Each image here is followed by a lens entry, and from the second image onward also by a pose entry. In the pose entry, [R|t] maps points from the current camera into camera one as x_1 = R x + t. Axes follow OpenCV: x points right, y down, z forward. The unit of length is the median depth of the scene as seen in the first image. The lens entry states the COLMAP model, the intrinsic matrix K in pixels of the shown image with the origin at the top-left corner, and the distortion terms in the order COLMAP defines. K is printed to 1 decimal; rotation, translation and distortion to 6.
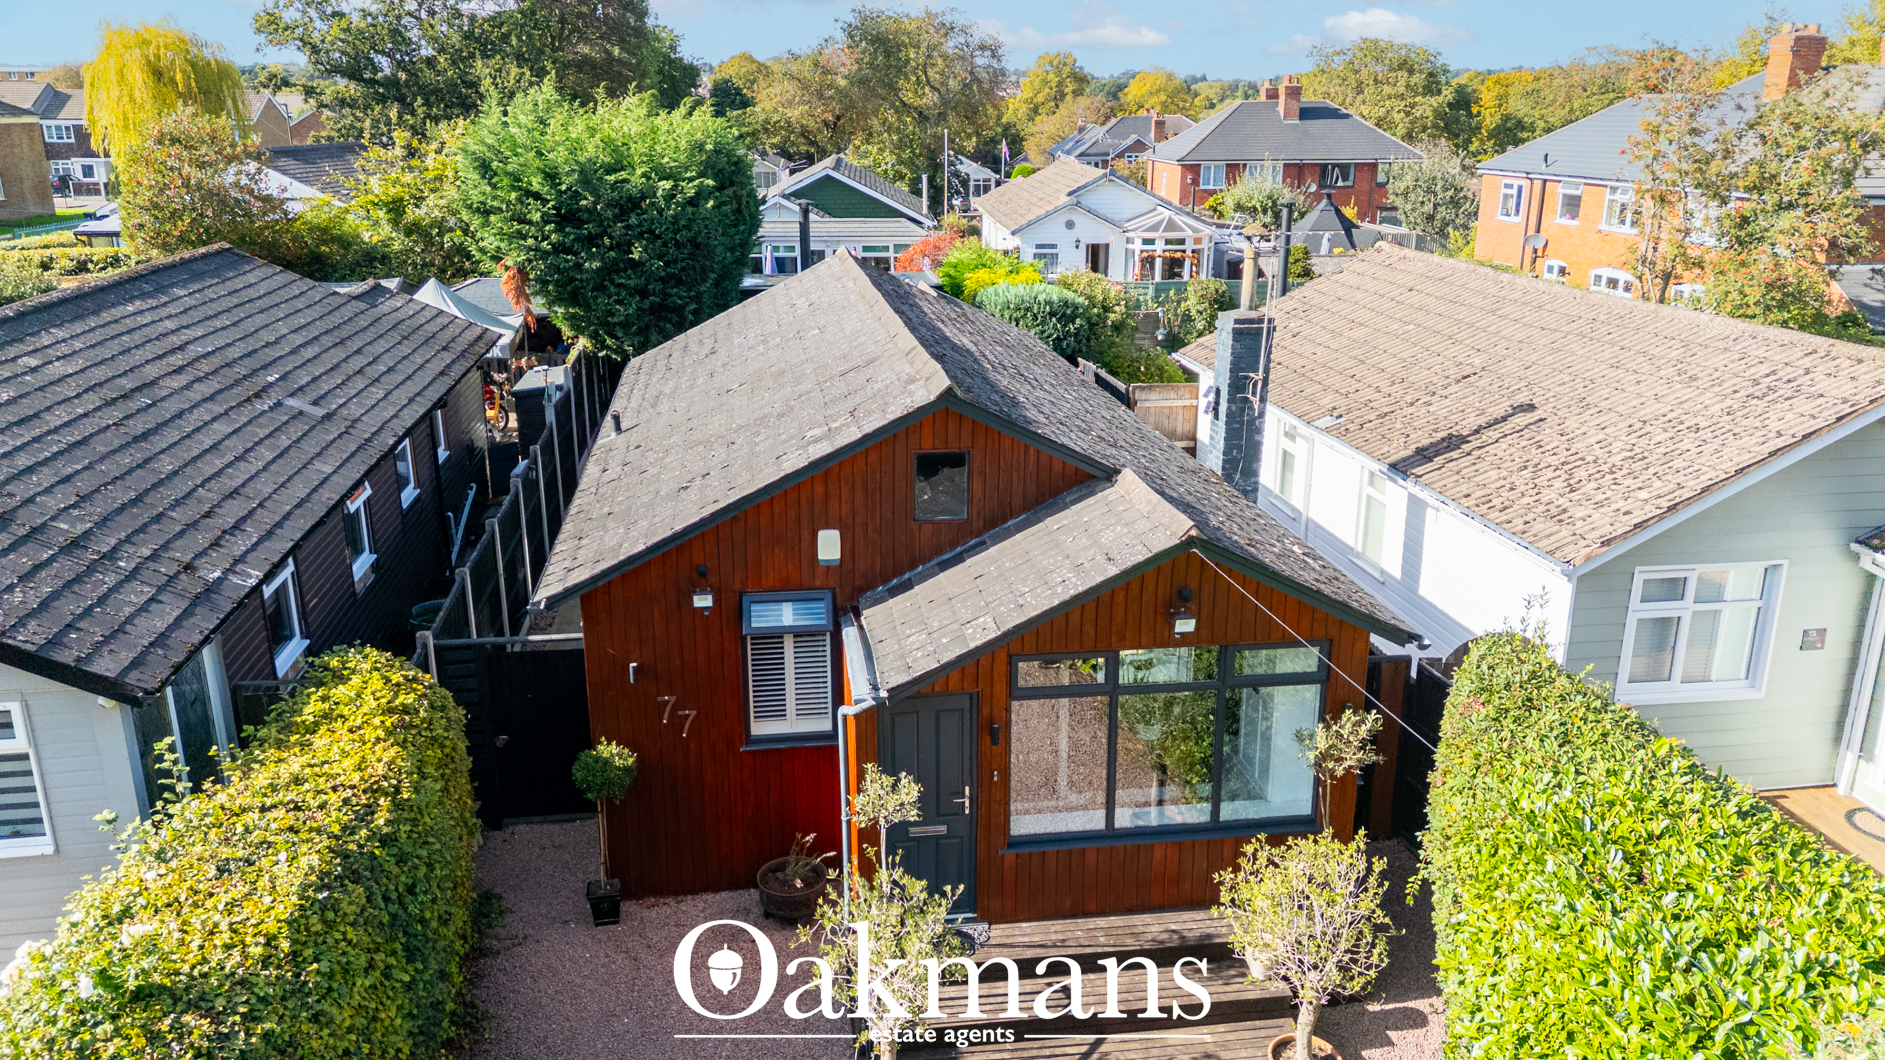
lens RADIAL K [[1376.5, 0, 952.5], [0, 1376.5, 529.5], [0, 0, 1]] dist [0.097538, -0.081171]
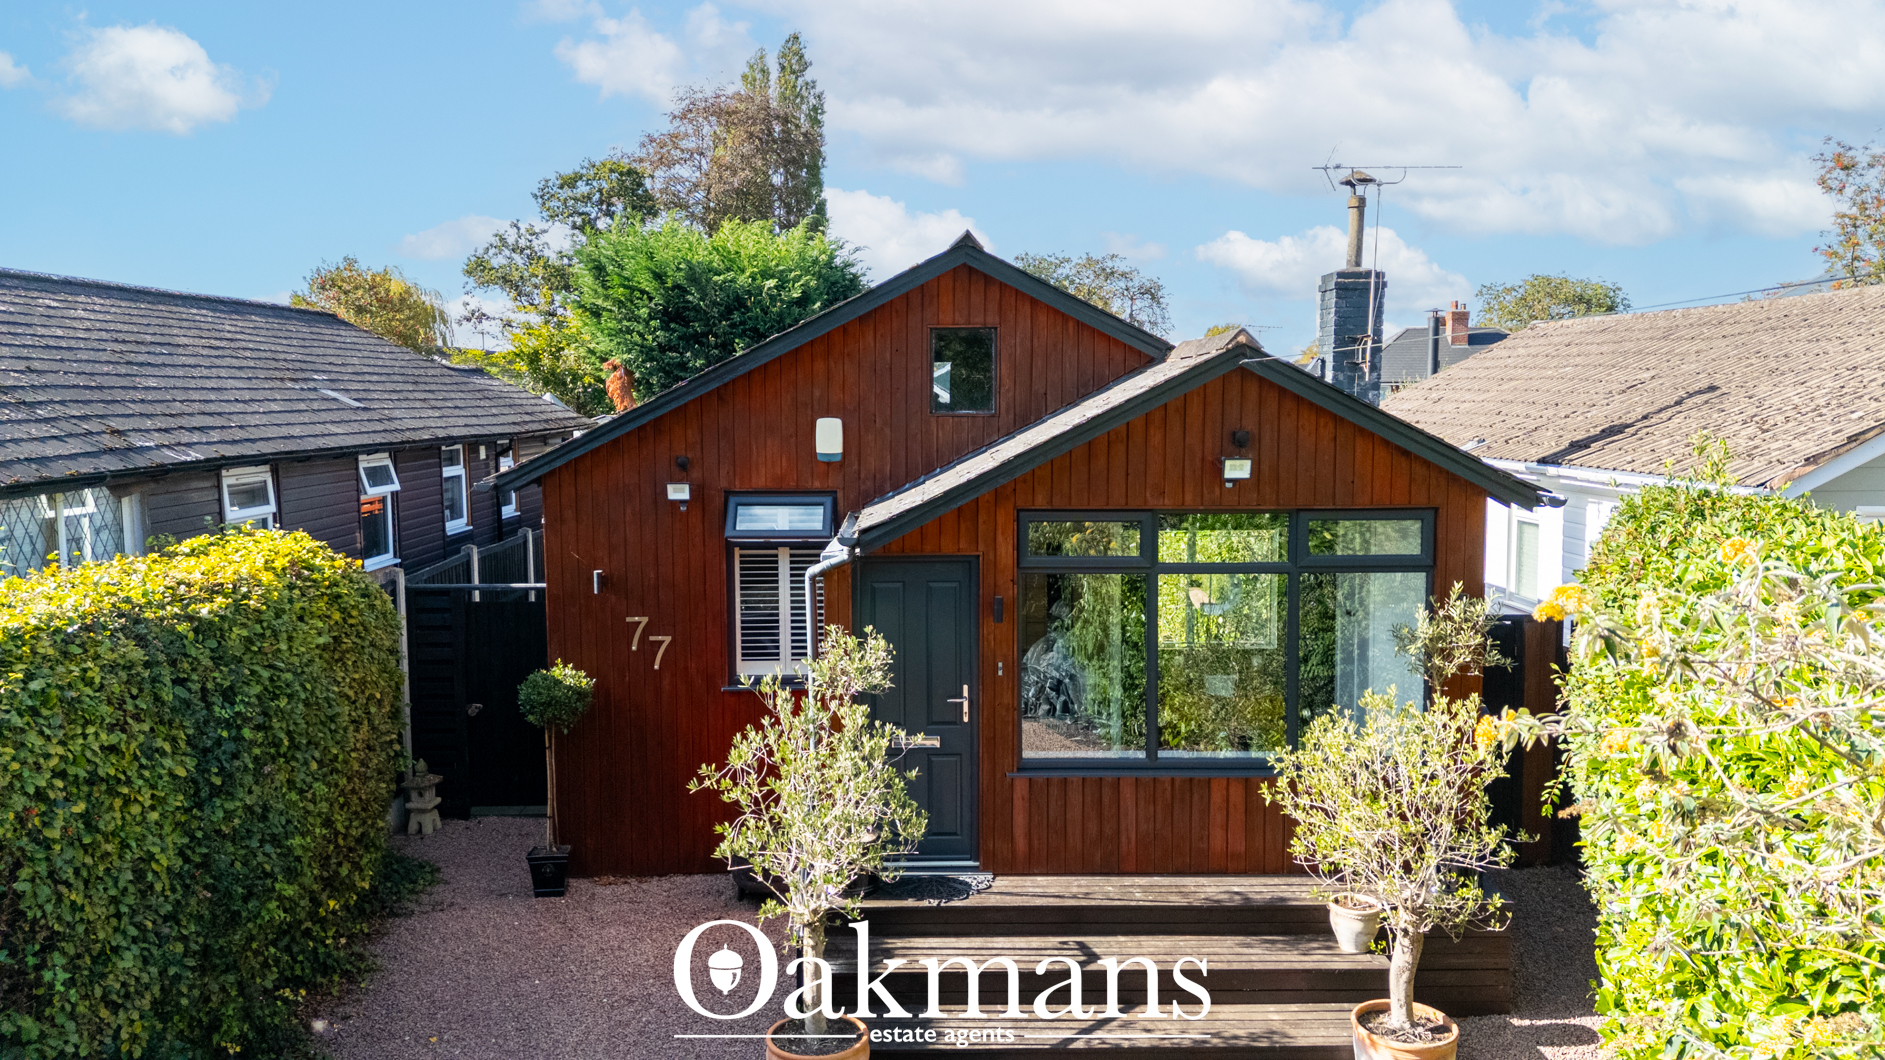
lens RADIAL K [[1376.5, 0, 952.5], [0, 1376.5, 529.5], [0, 0, 1]] dist [0.097538, -0.081171]
pose [[0.991646, 0.004721, -0.128900, 0.096142], [-0.031256, 0.978342, -0.204621, 0.238827], [0.125142, 0.206940, 0.970317, 0.189905]]
